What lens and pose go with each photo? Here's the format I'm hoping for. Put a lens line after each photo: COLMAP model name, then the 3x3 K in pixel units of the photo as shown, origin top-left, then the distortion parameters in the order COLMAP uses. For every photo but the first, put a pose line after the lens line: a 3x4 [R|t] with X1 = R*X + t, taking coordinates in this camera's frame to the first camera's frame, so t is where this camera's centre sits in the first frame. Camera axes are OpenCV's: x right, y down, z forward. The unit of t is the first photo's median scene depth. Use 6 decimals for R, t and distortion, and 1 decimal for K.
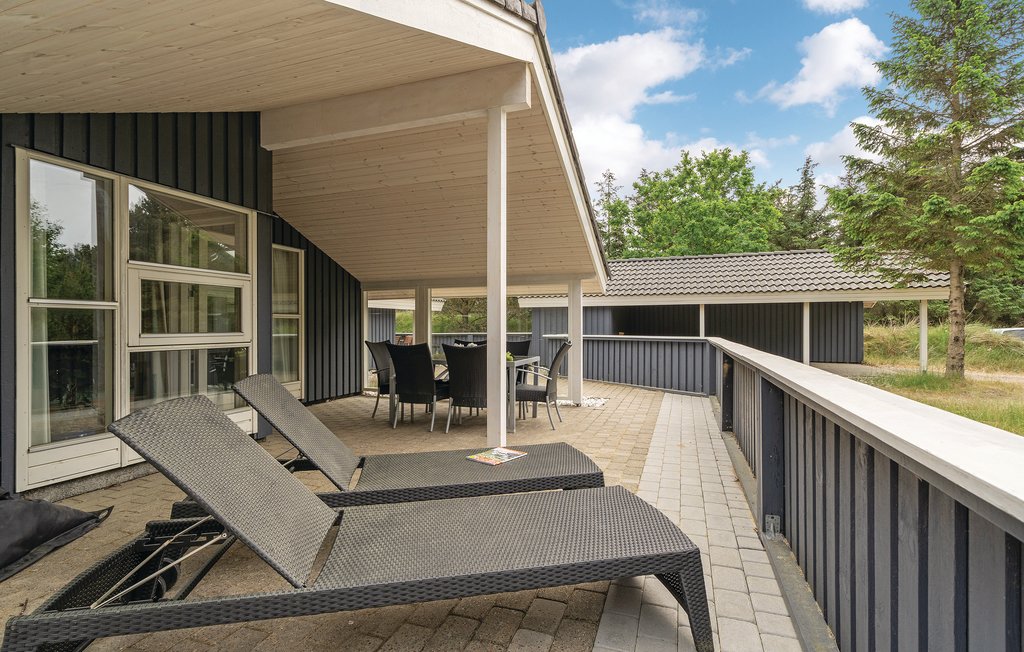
lens RADIAL K [[473.9, 0, 495.3], [0, 473.9, 340.6], [0, 0, 1]] dist [0.000064, 0.000235]
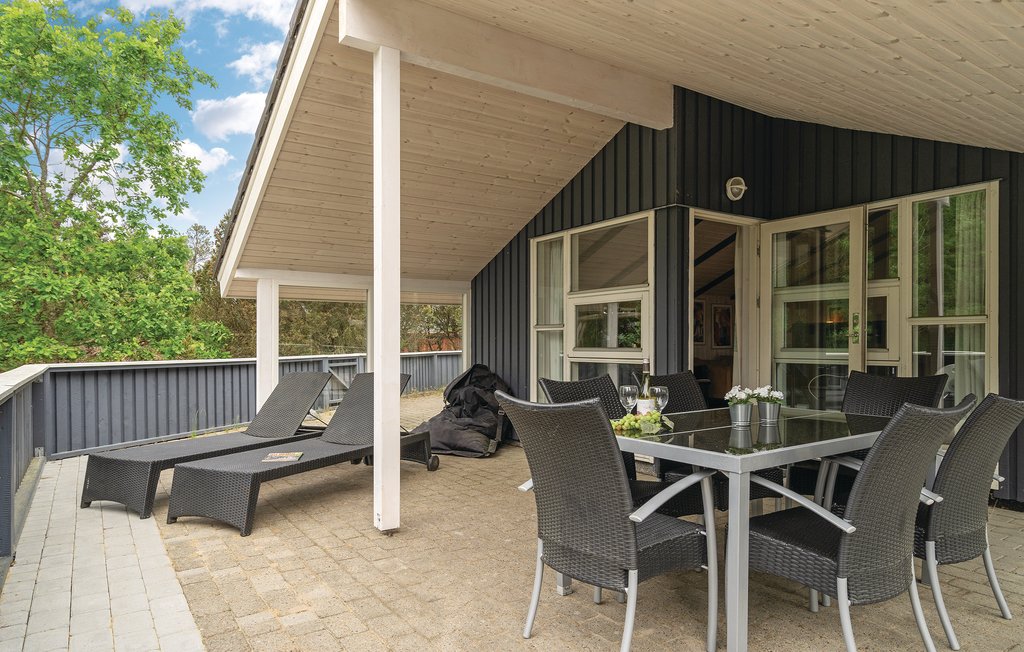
lens RADIAL K [[648.0, 0, 512.0], [0, 648.0, 326.0], [0, 0, 1]] dist [-0.034949, -0.000370]
pose [[-0.581611, -0.013352, -0.813358, 0.609505], [-0.015090, 0.999870, -0.005623, -0.050804], [0.813327, 0.009003, -0.581737, 1.494666]]
